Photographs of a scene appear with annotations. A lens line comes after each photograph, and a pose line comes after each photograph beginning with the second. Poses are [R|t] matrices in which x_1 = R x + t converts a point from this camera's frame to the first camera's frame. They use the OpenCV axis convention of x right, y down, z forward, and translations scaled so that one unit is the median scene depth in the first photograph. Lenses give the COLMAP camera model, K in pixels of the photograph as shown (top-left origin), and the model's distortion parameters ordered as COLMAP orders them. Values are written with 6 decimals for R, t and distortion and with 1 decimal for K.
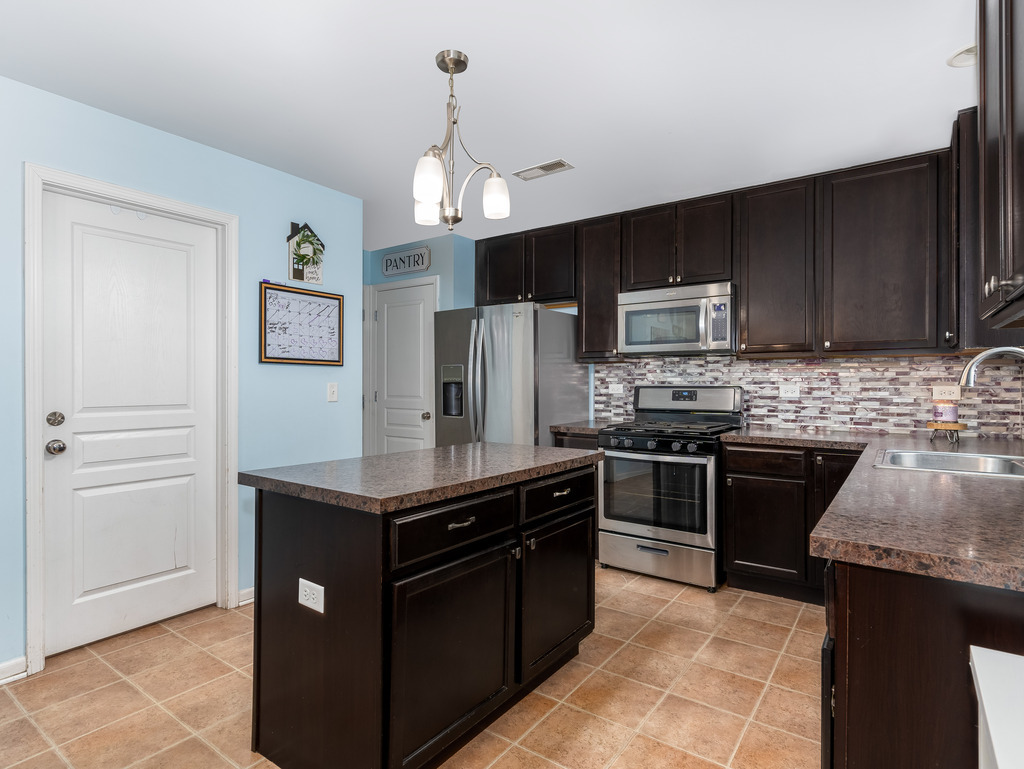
lens RADIAL K [[549.9, 0, 512.0], [0, 549.9, 384.5], [0, 0, 1]] dist [0.000133, -0.000238]
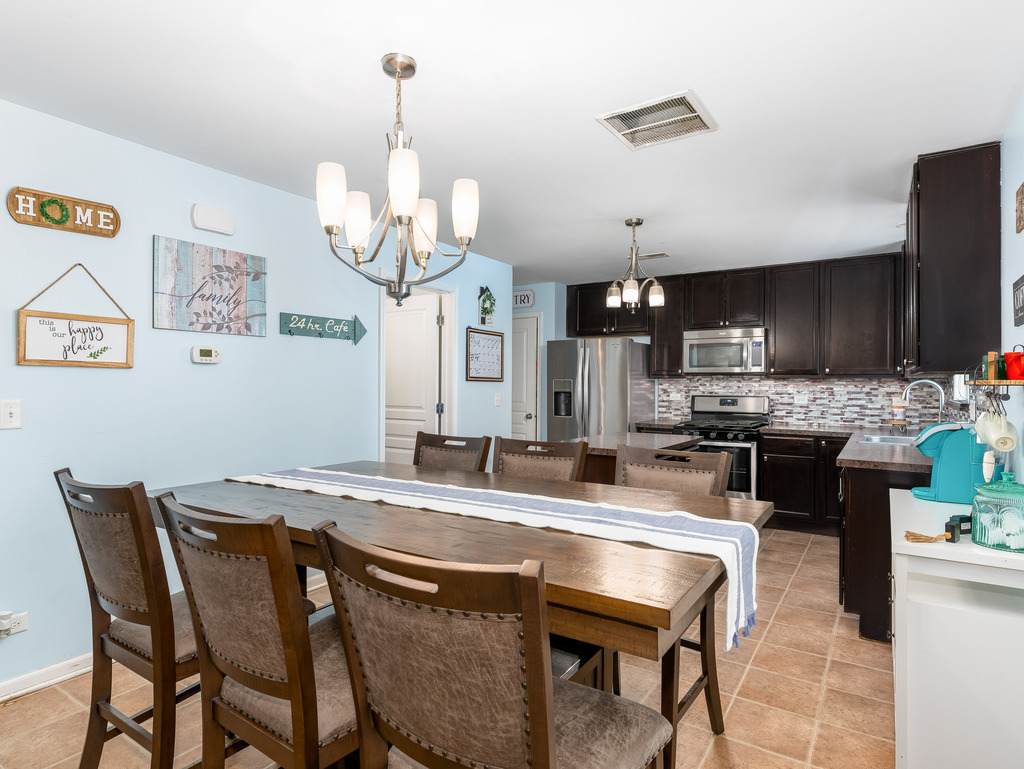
lens RADIAL K [[569.9, 0, 512.0], [0, 569.9, 384.5], [0, 0, 1]] dist [0.000121, 0.000723]
pose [[0.998862, 0.004717, 0.047464, -0.364592], [-0.004665, 0.999988, -0.001207, -0.024520], [-0.047469, 0.000984, 0.998872, -0.526707]]
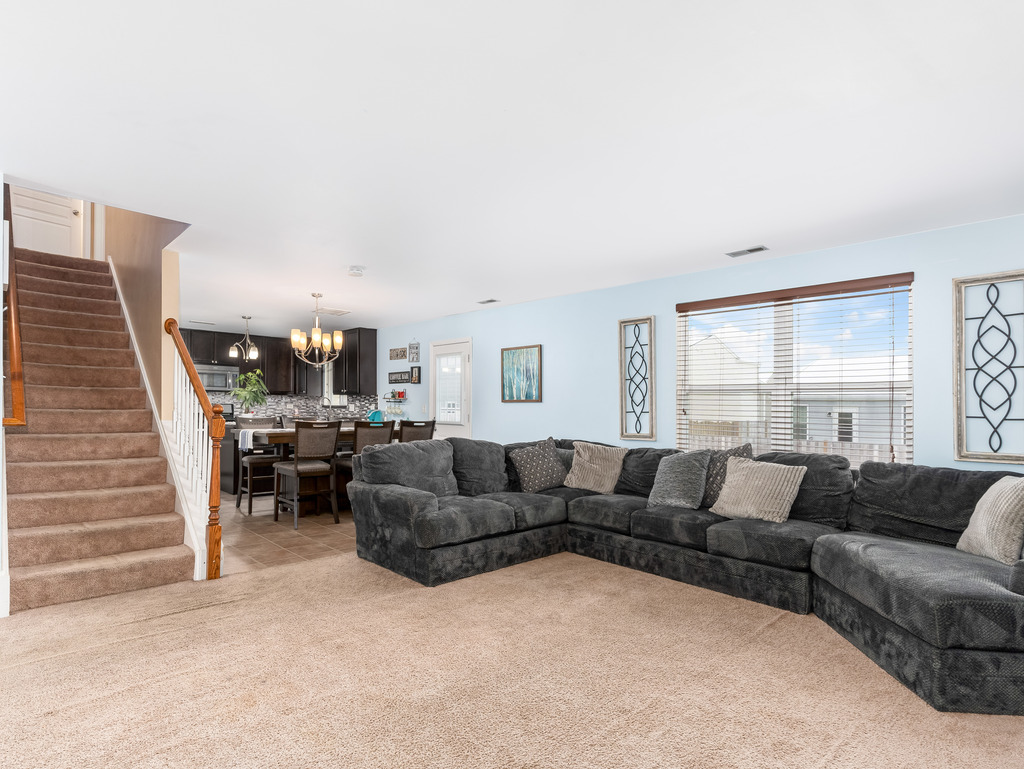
lens RADIAL K [[549.9, 0, 512.0], [0, 549.9, 384.5], [0, 0, 1]] dist [0.000133, -0.000238]
pose [[0.178944, 0.041037, 0.983003, -2.087373], [-0.012848, 0.999142, -0.039372, -0.004286], [-0.983775, -0.005584, 0.179317, -0.869774]]
